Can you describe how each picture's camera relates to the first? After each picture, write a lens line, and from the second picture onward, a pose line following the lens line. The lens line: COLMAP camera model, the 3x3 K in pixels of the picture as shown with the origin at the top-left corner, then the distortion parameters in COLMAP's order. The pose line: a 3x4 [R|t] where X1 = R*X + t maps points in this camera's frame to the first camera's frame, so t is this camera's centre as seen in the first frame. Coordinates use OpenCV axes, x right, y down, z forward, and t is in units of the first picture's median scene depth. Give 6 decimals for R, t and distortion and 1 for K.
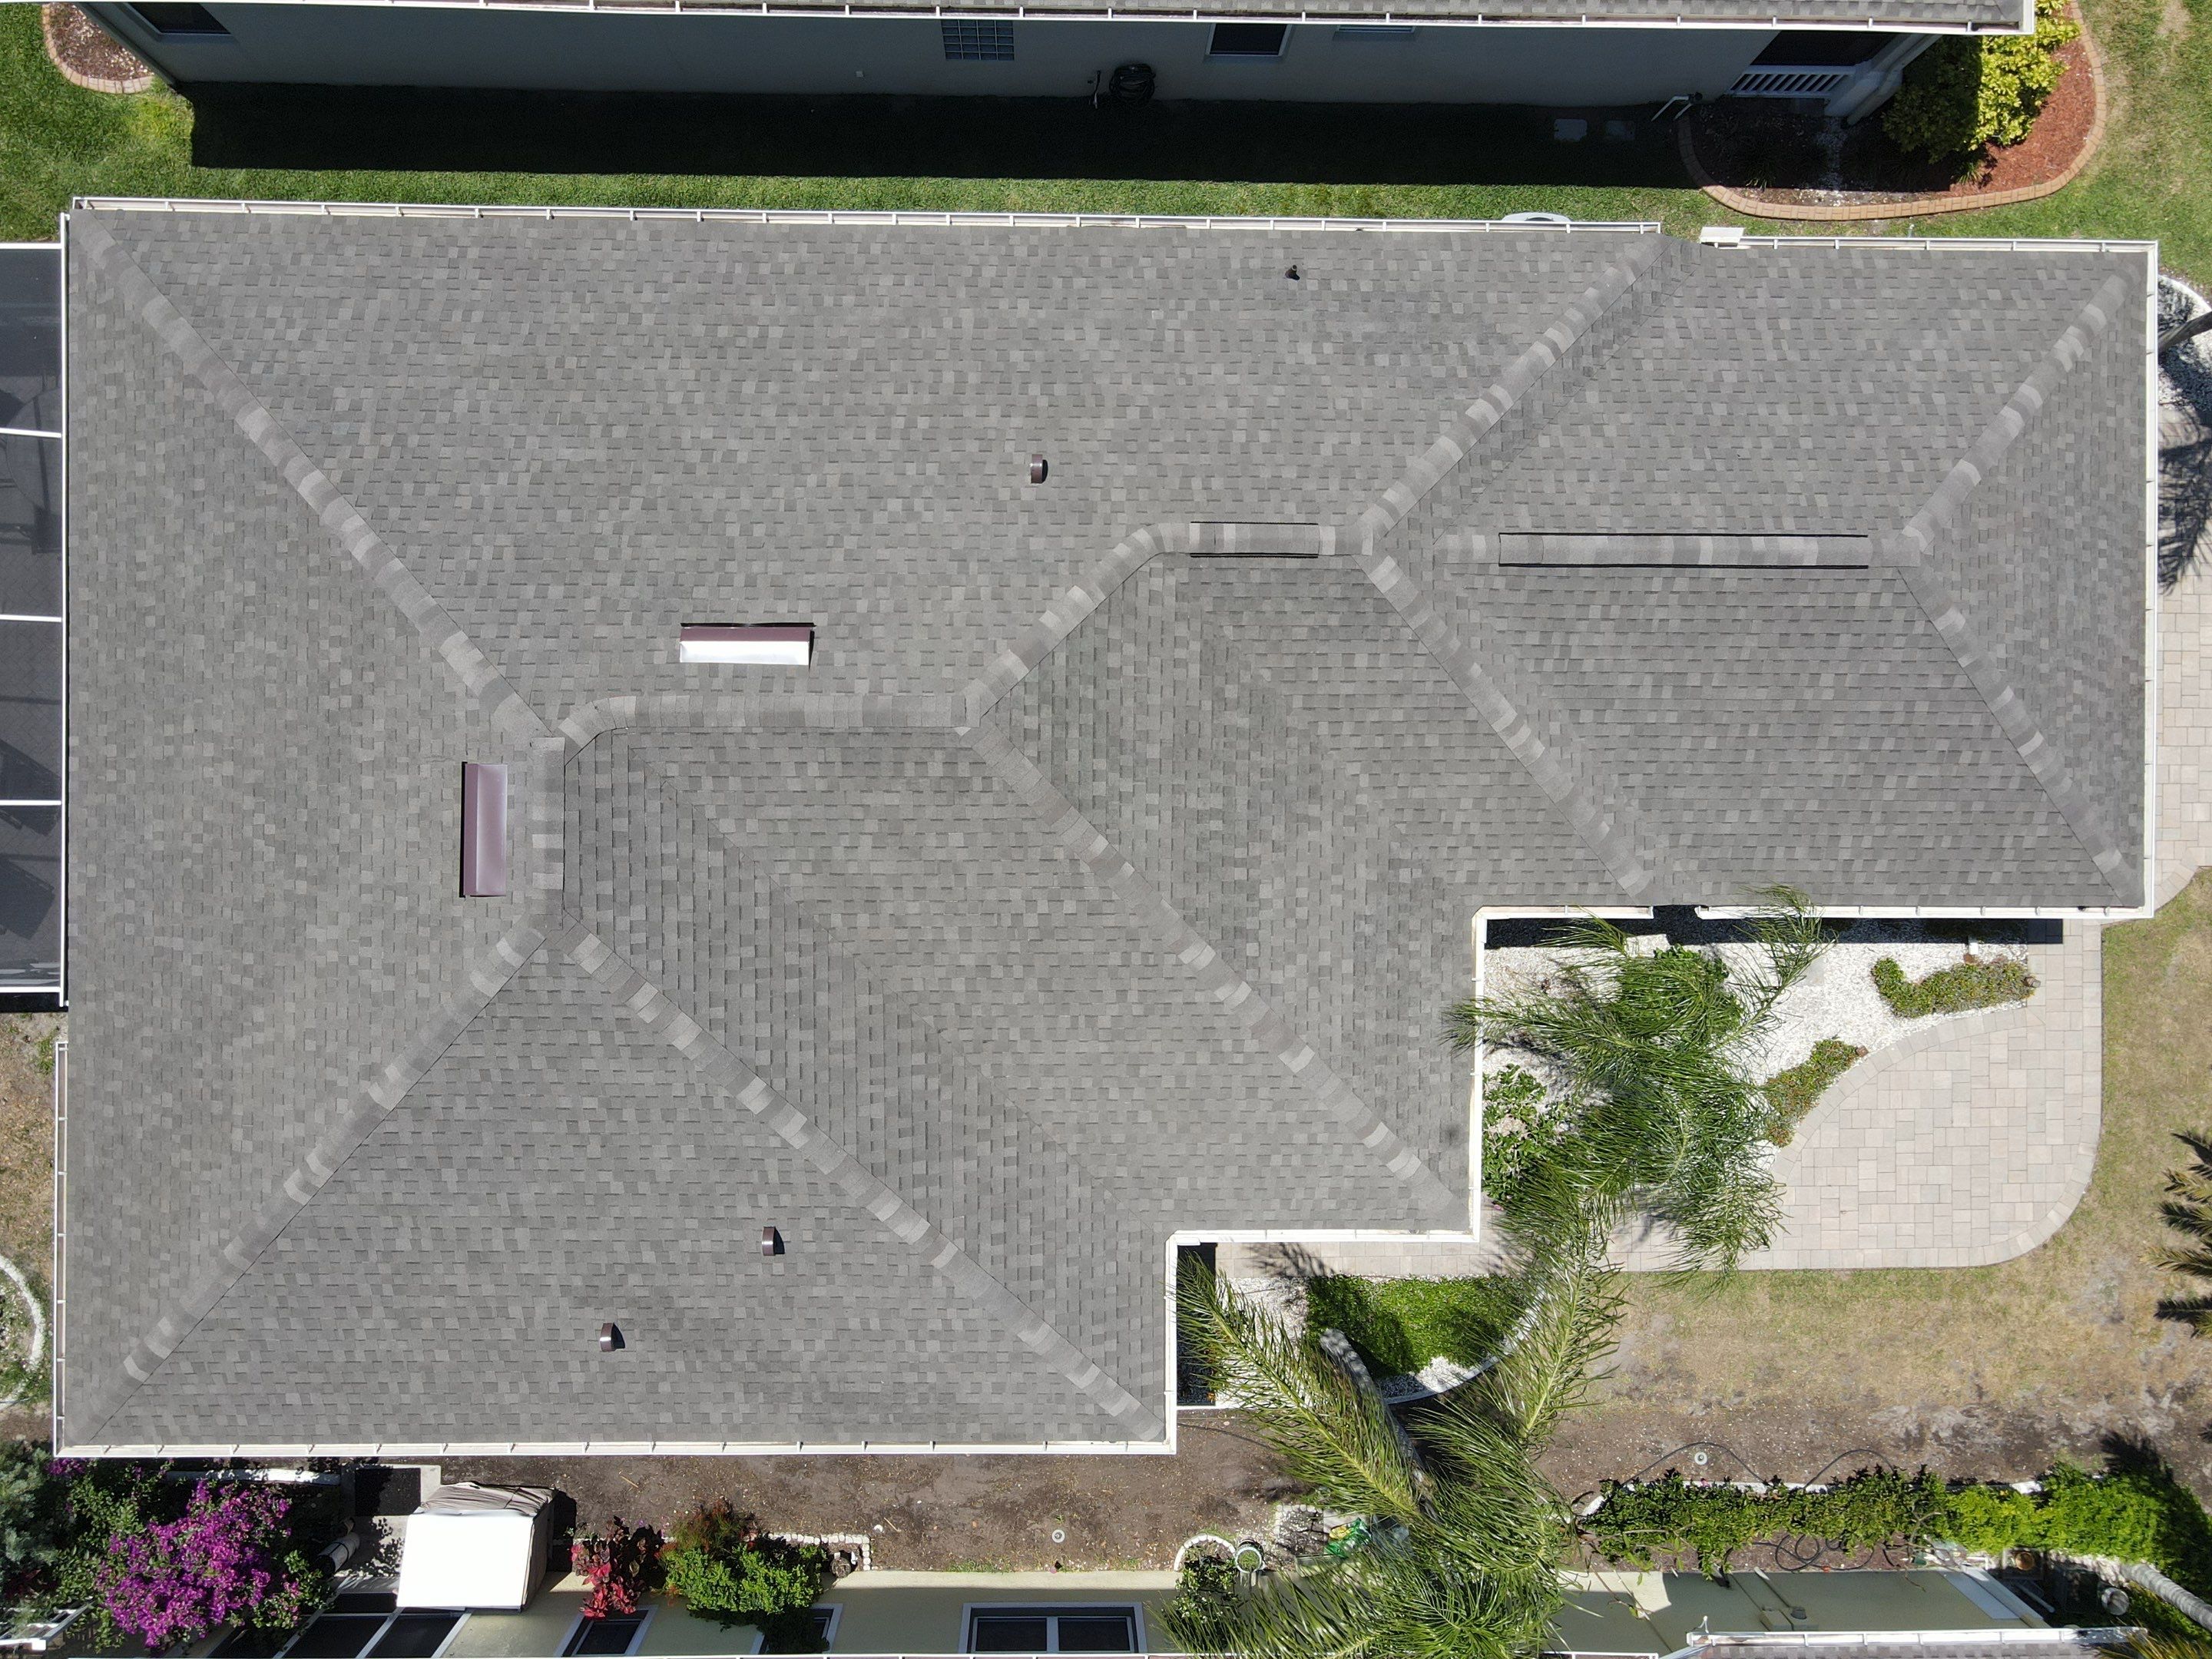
lens RADIAL K [[1640.9, 0, 1074.3], [0, 1640.9, 820.9], [0, 0, 1]] dist [0.012151, 0.031220]
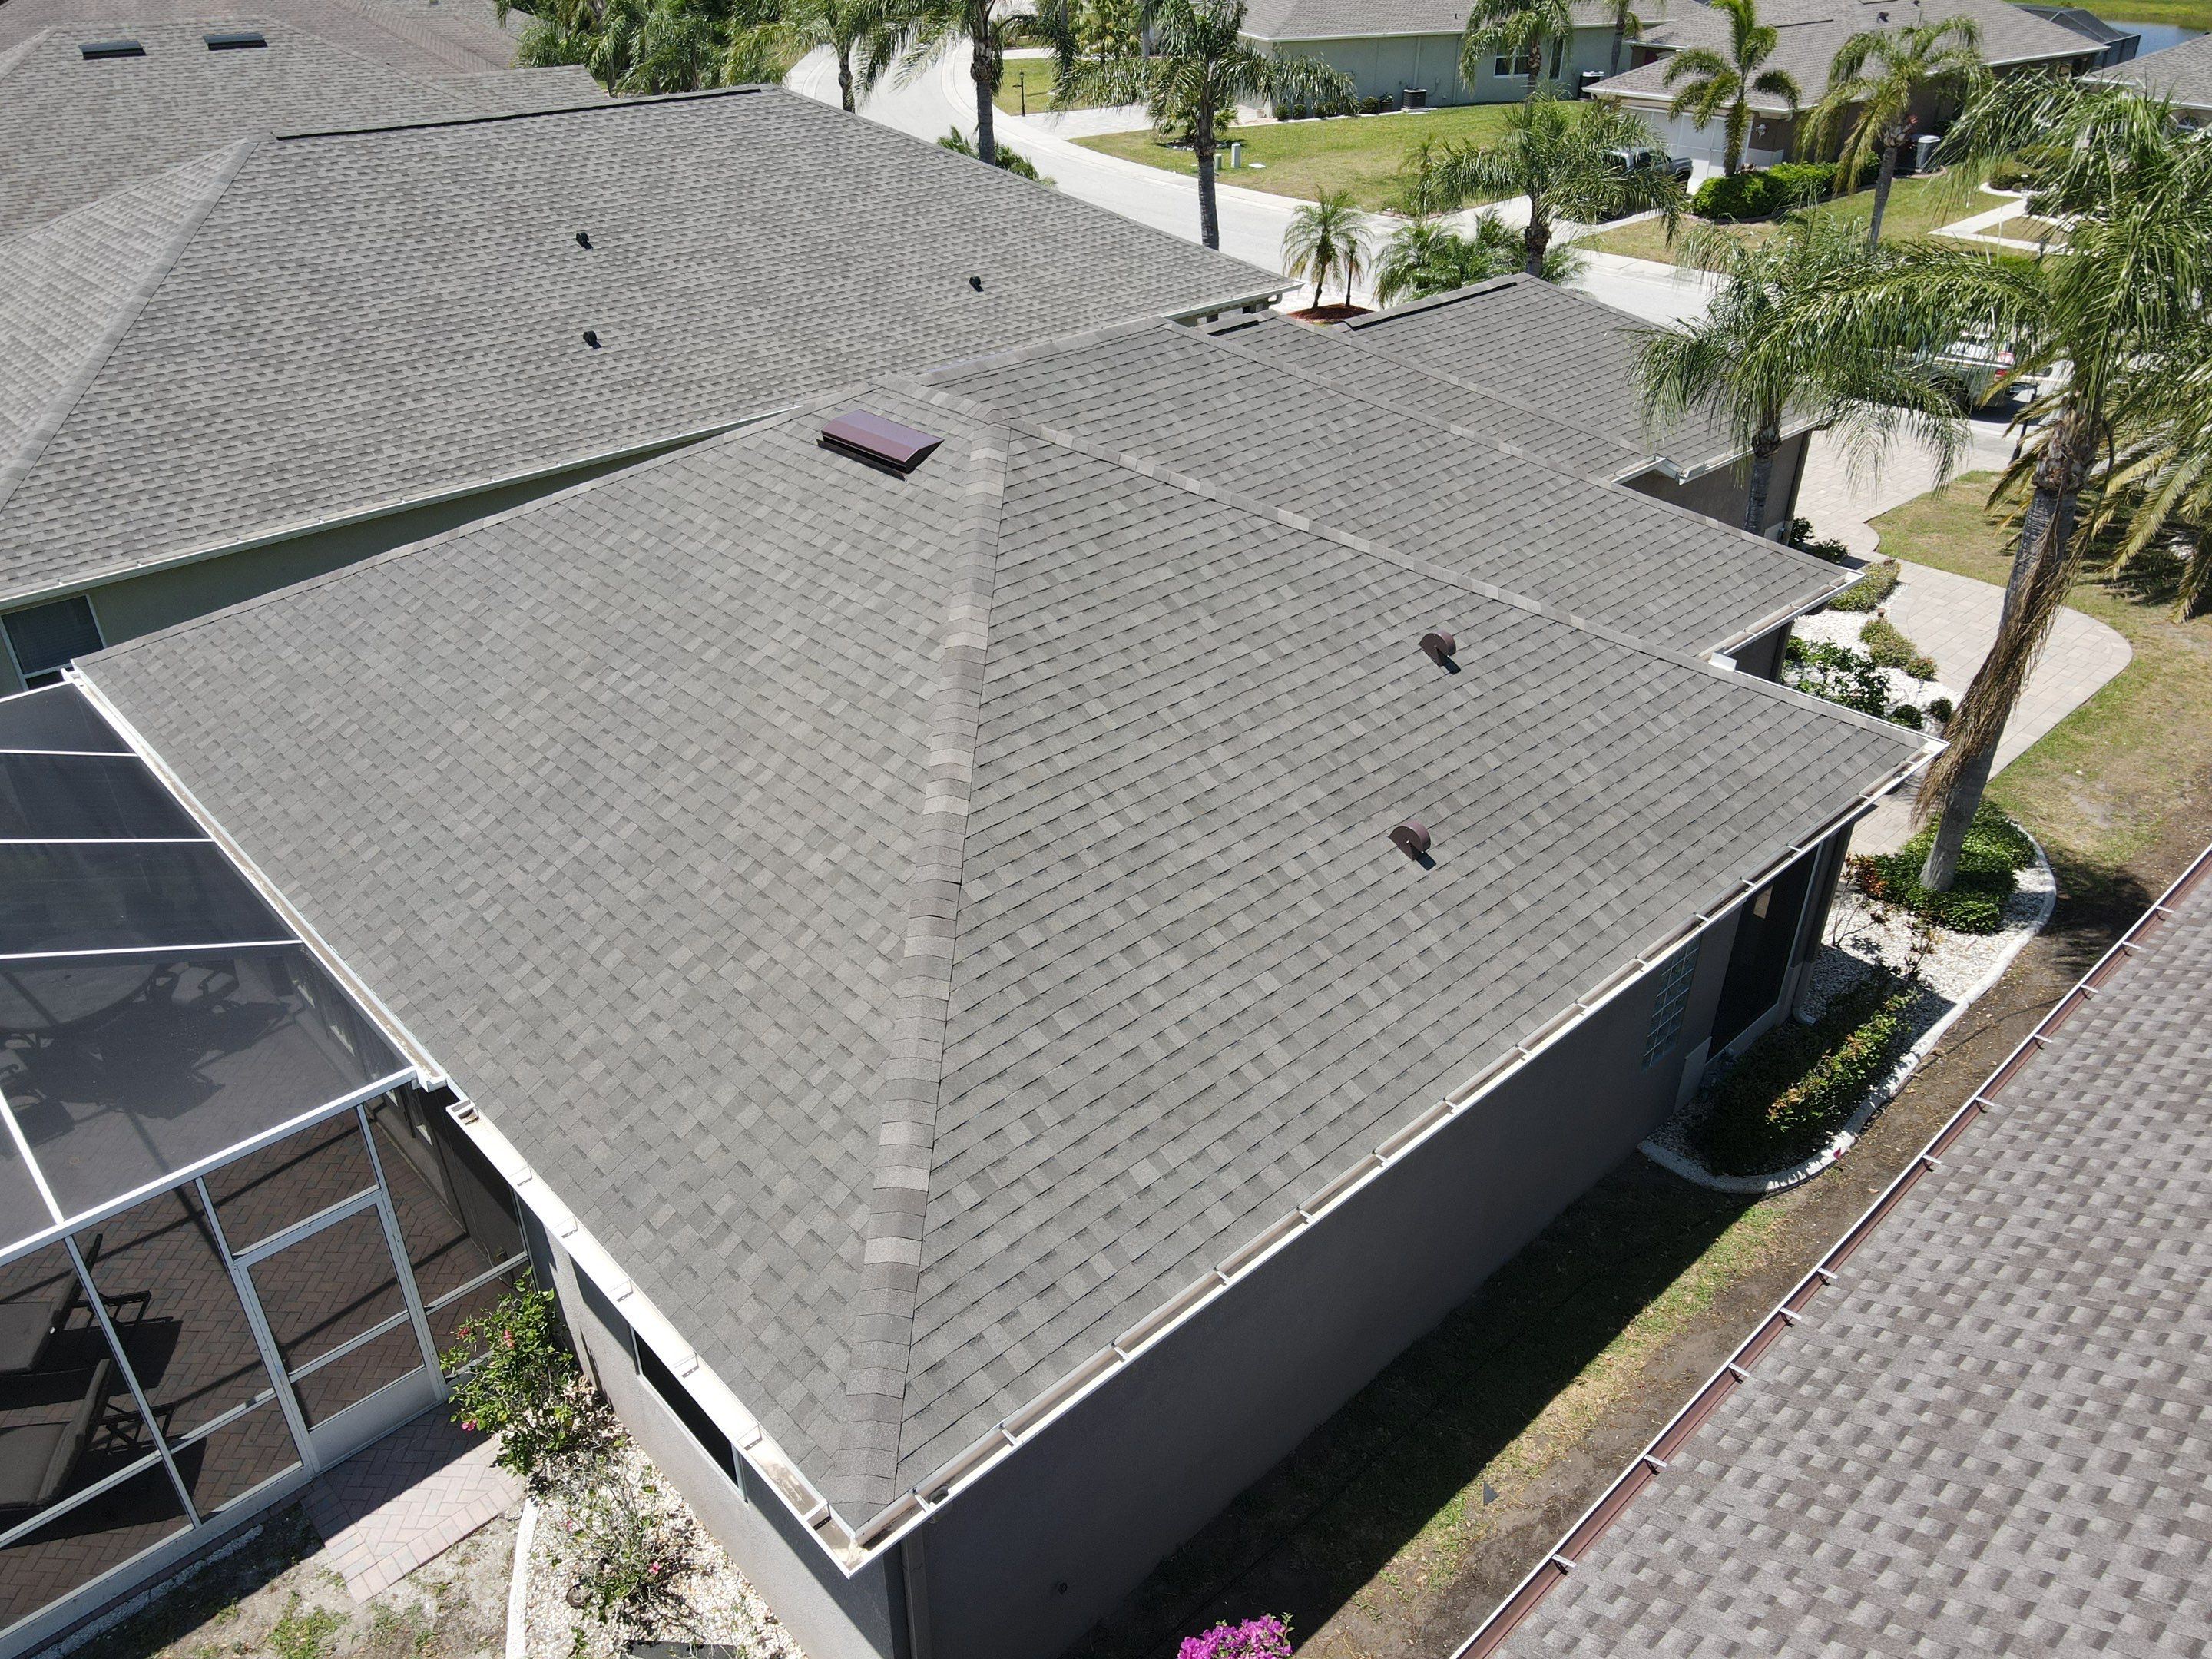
lens RADIAL K [[1633.1, 0, 1077.5], [0, 1633.1, 809.6], [0, 0, 1]] dist [-0.019447, 0.075436]
pose [[0.733665, -0.364262, 0.573627, -0.787071], [0.679221, 0.368472, -0.634734, 0.660087], [0.019844, 0.855302, 0.517749, 0.639098]]
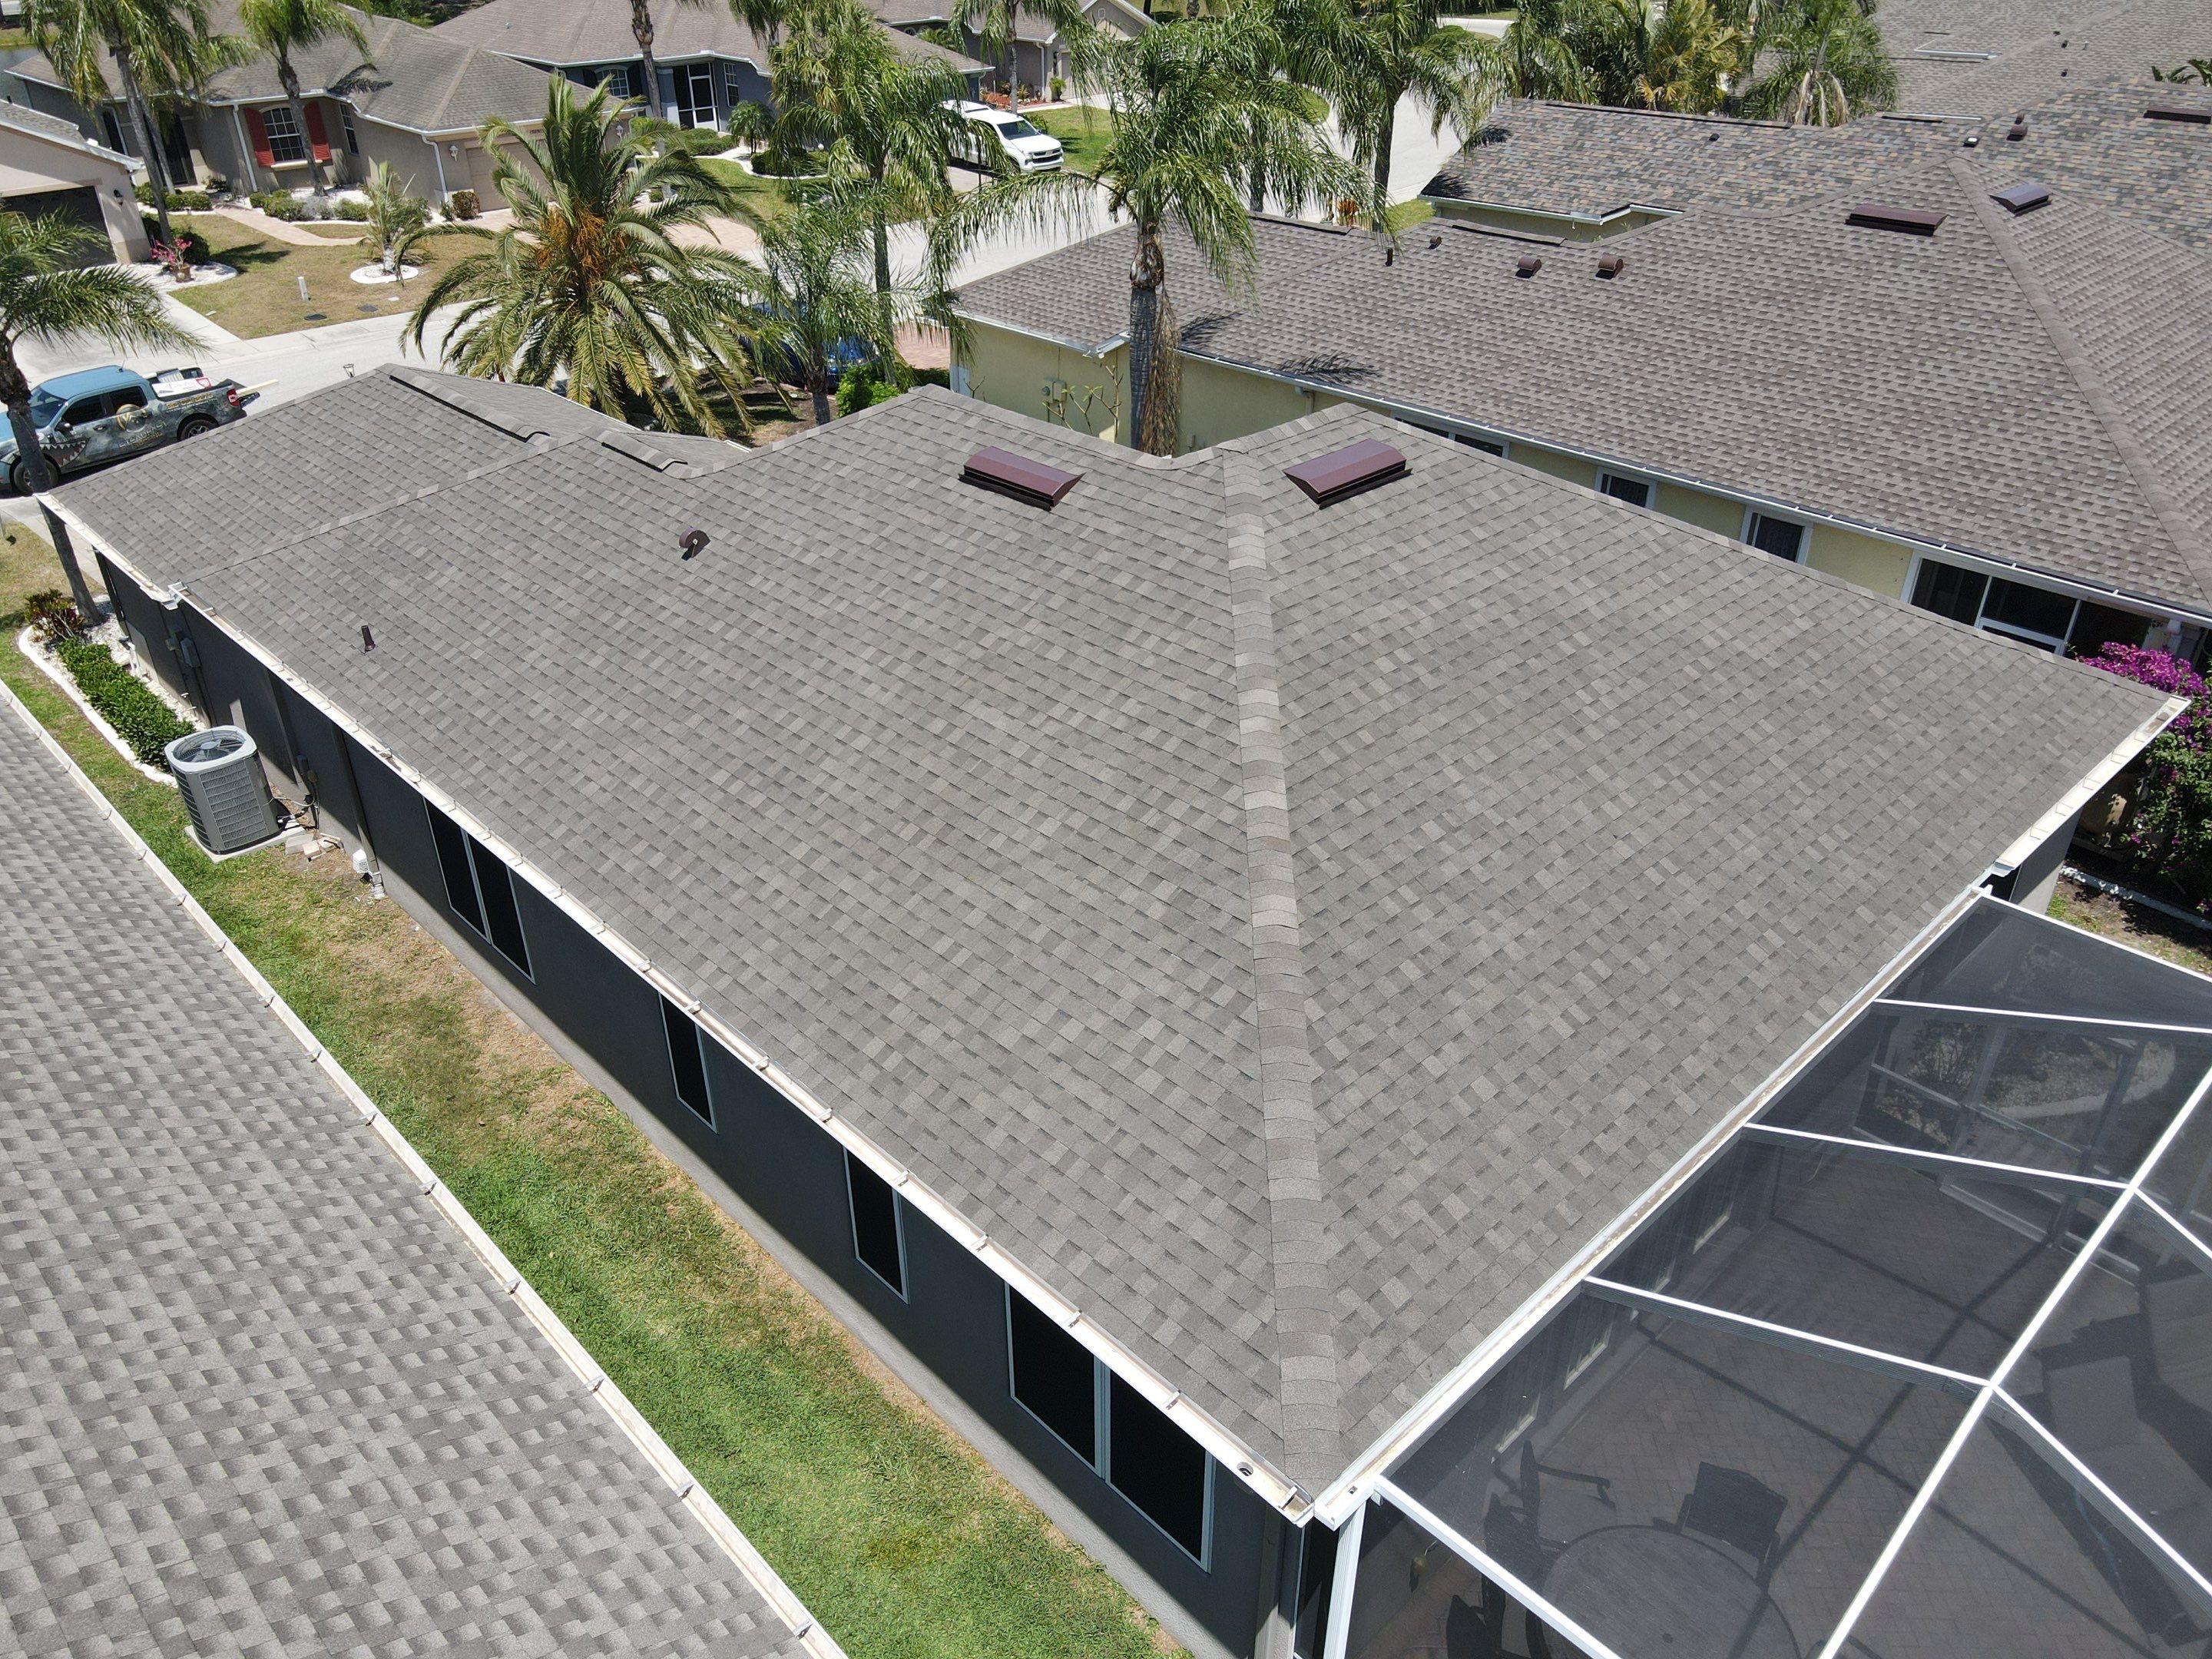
lens RADIAL K [[1610.0, 0, 1068.6], [0, 1610.0, 835.6], [0, 0, 1]] dist [0.006722, -0.000492]
pose [[-0.688472, -0.393249, 0.609394, -0.806103], [0.725263, -0.373666, 0.578245, -0.652651], [0.000316, 0.840077, 0.542468, 0.609315]]
